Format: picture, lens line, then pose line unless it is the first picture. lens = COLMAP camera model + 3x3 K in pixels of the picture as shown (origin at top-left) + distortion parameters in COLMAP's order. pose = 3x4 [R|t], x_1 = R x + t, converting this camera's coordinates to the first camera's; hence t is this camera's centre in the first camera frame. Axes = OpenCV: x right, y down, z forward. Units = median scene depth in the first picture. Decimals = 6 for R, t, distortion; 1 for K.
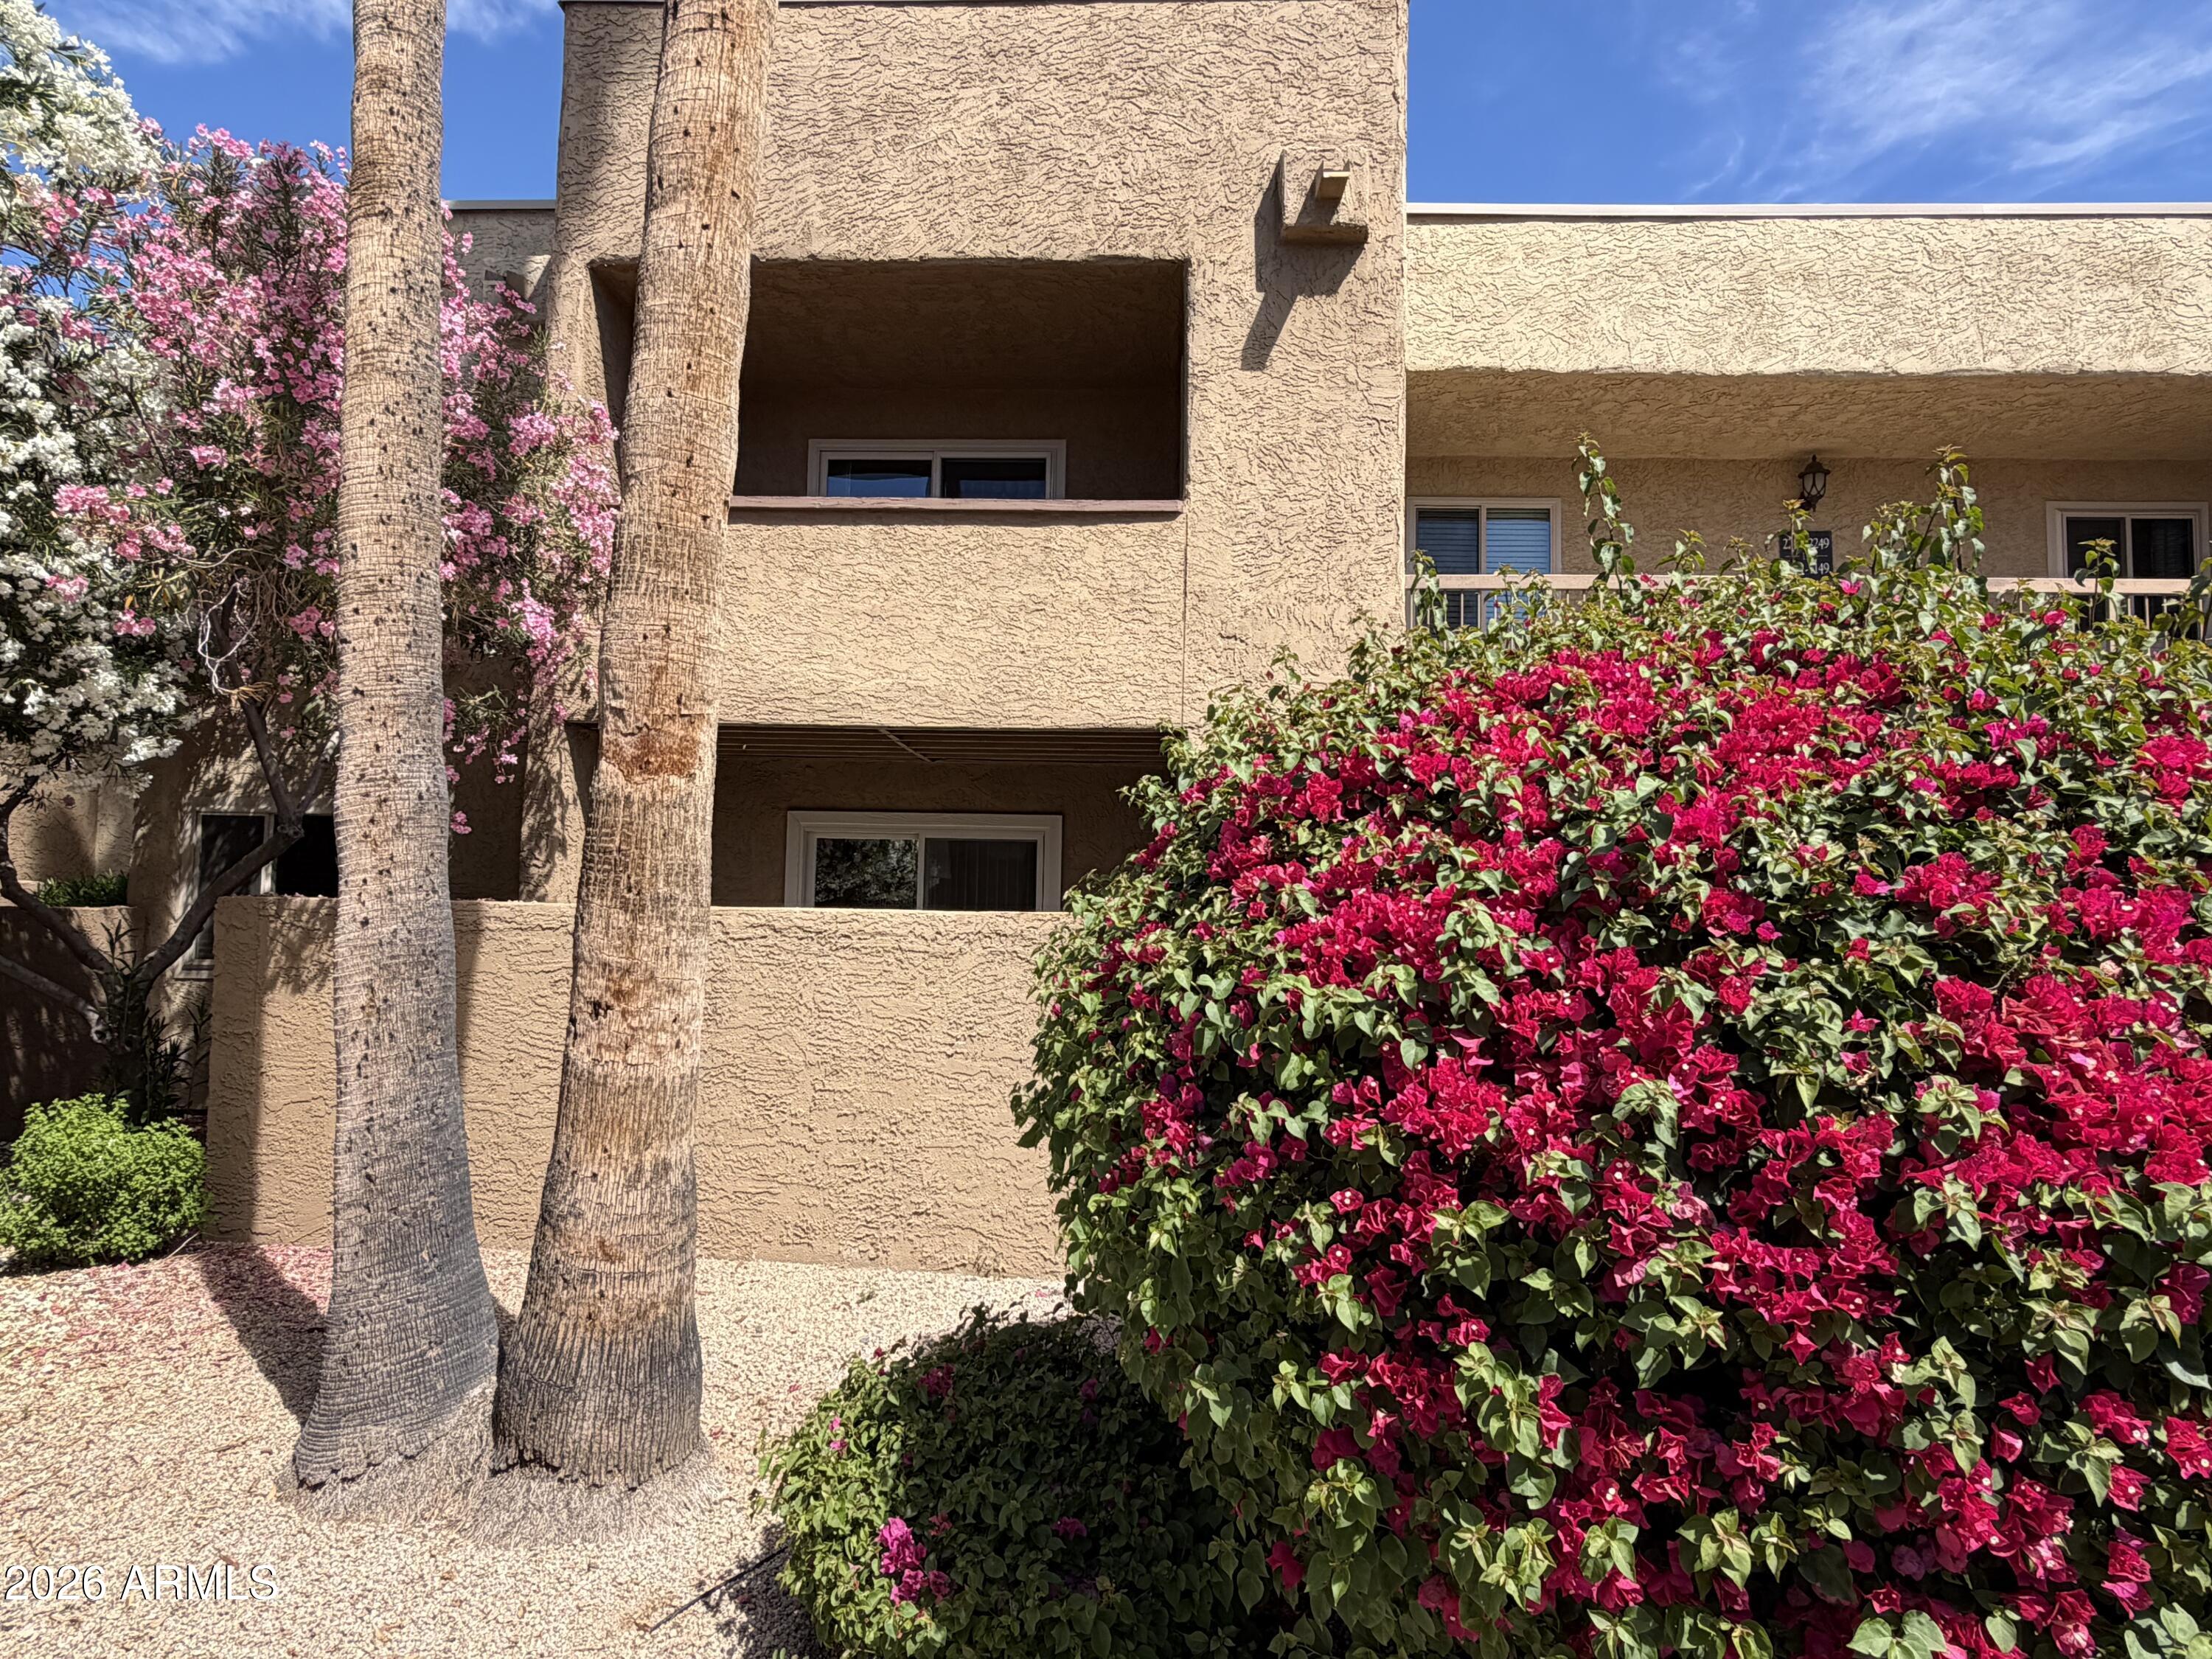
lens RADIAL K [[1284.3, 0, 1103.6], [0, 1284.3, 825.5], [0, 0, 1]] dist [-0.002039, 0.001285]
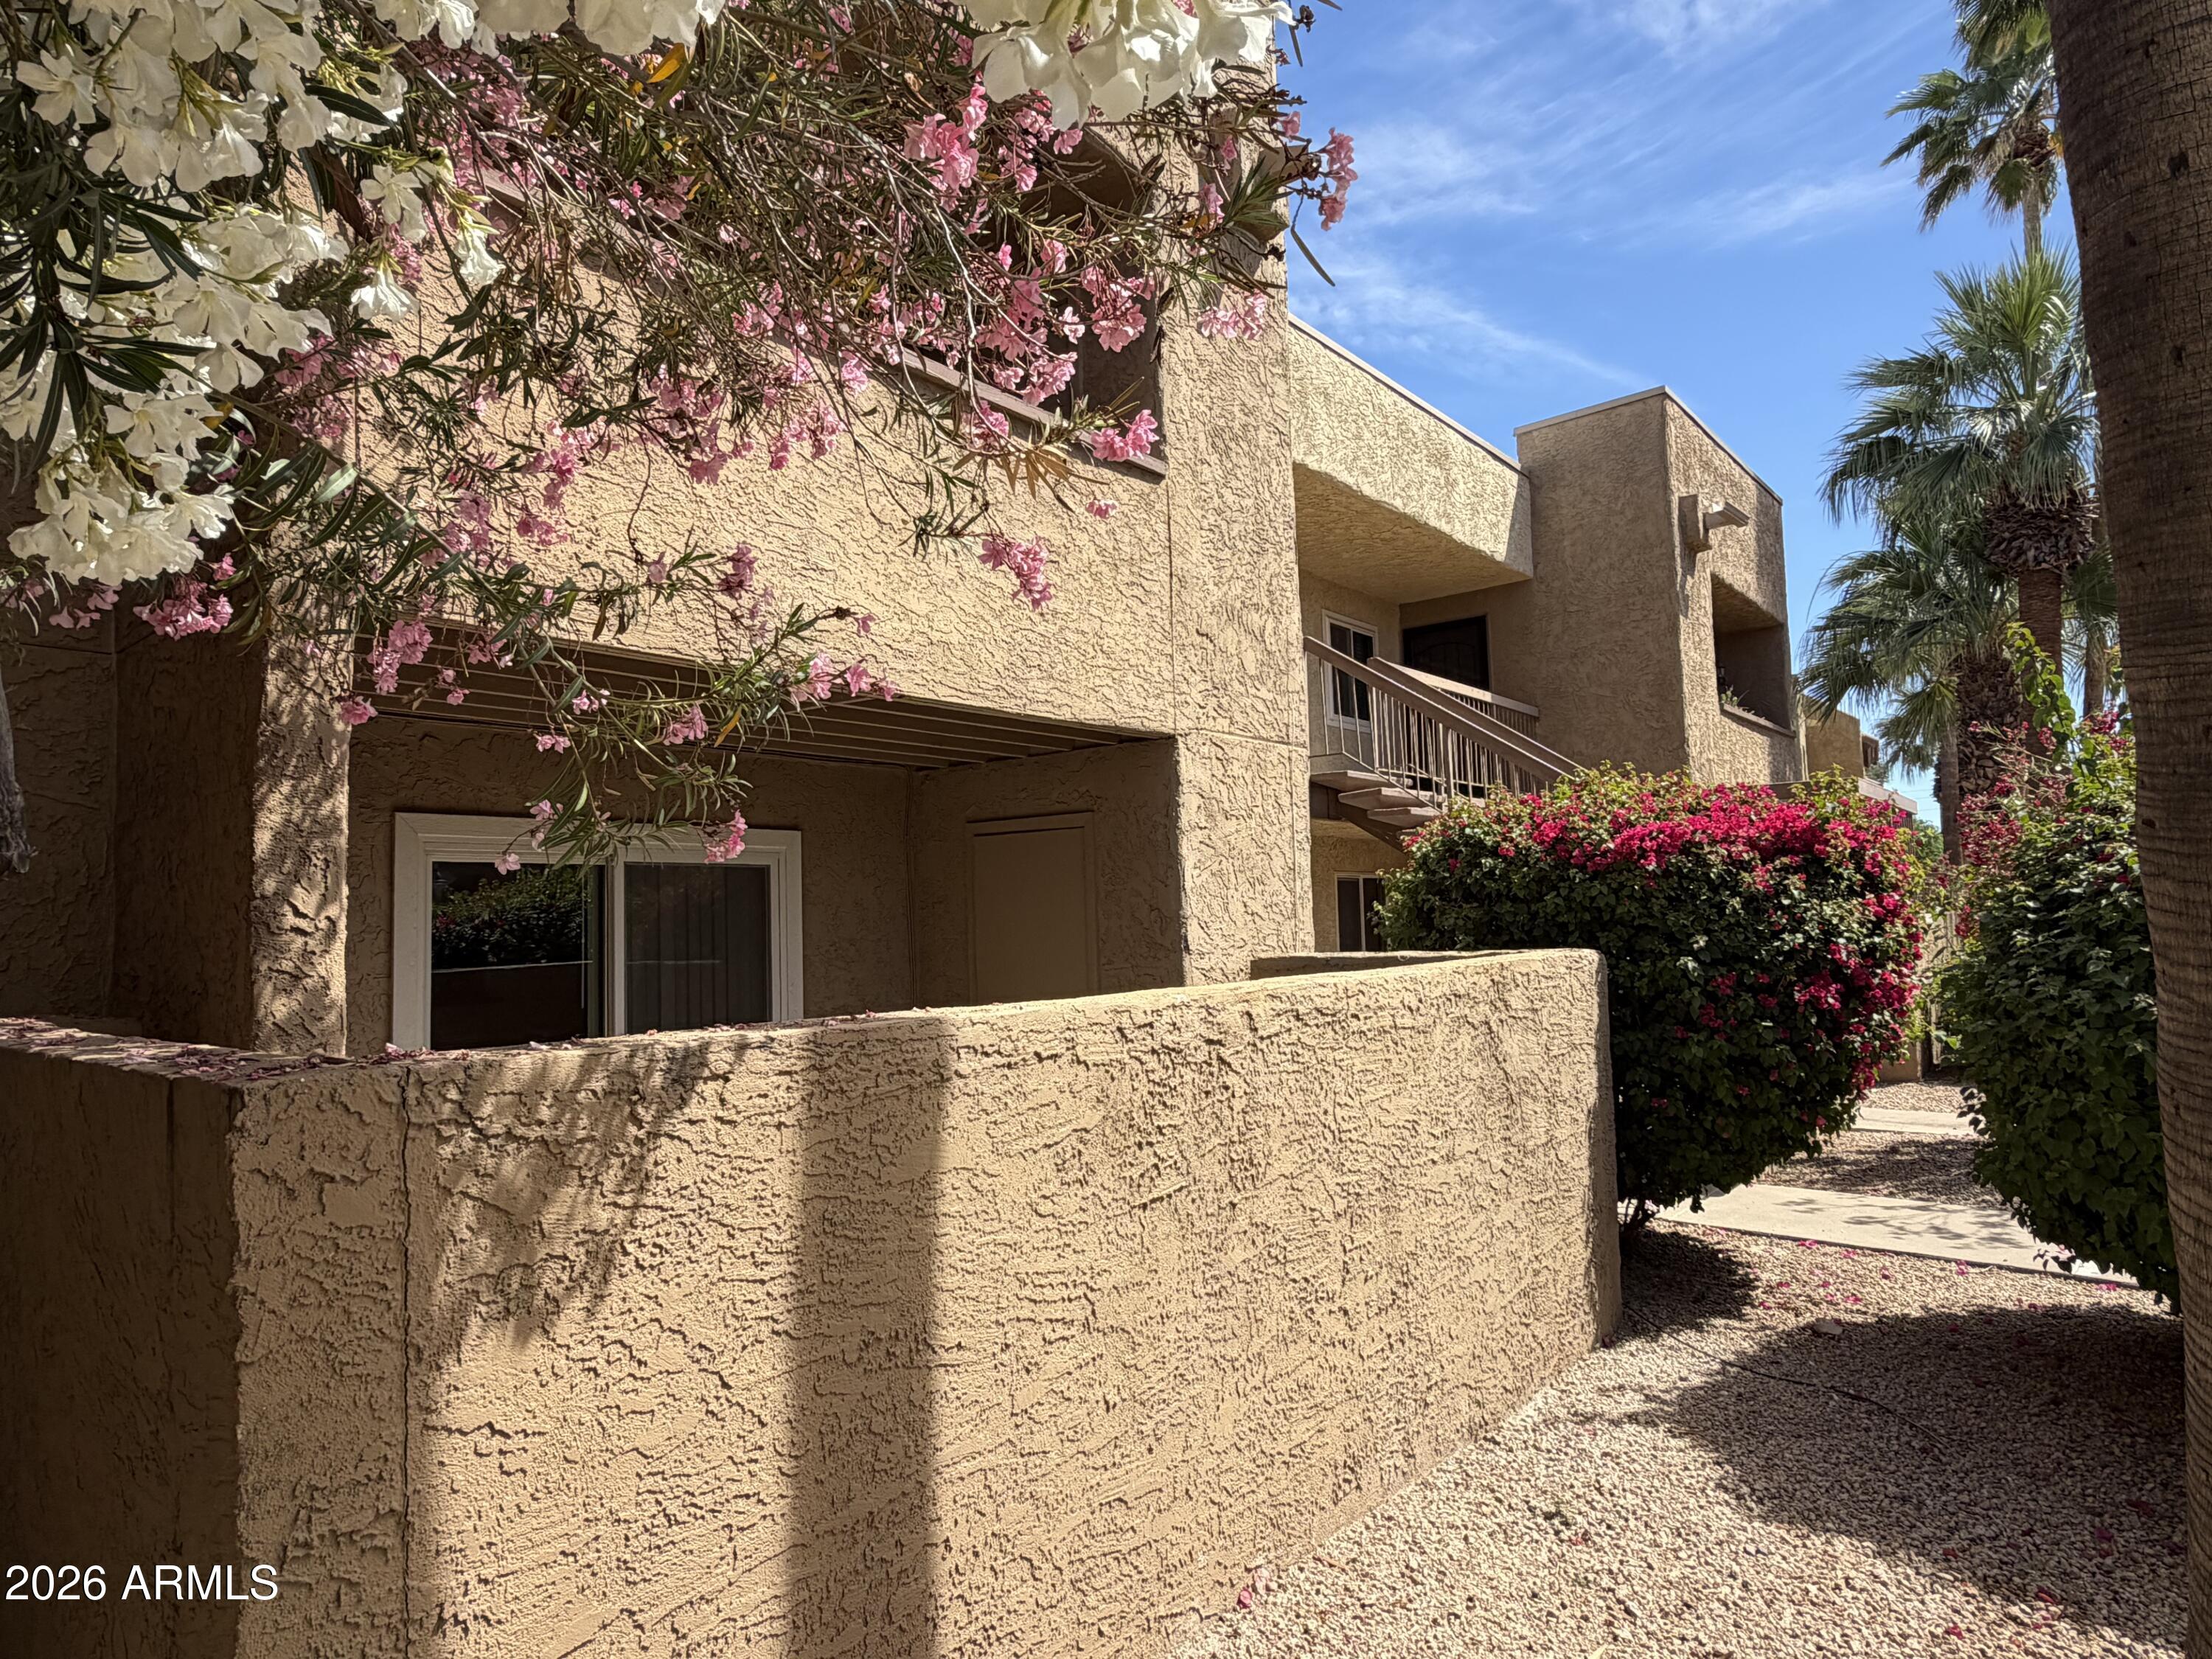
lens RADIAL K [[1284.3, 0, 1106.5], [0, 1284.3, 835.4], [0, 0, 1]] dist [-0.002039, 0.001285]
pose [[0.605922, 0.019418, 0.795287, -0.623435], [-0.016894, 0.999791, -0.011540, -0.000155], [-0.795345, -0.006443, 0.606123, 0.521377]]
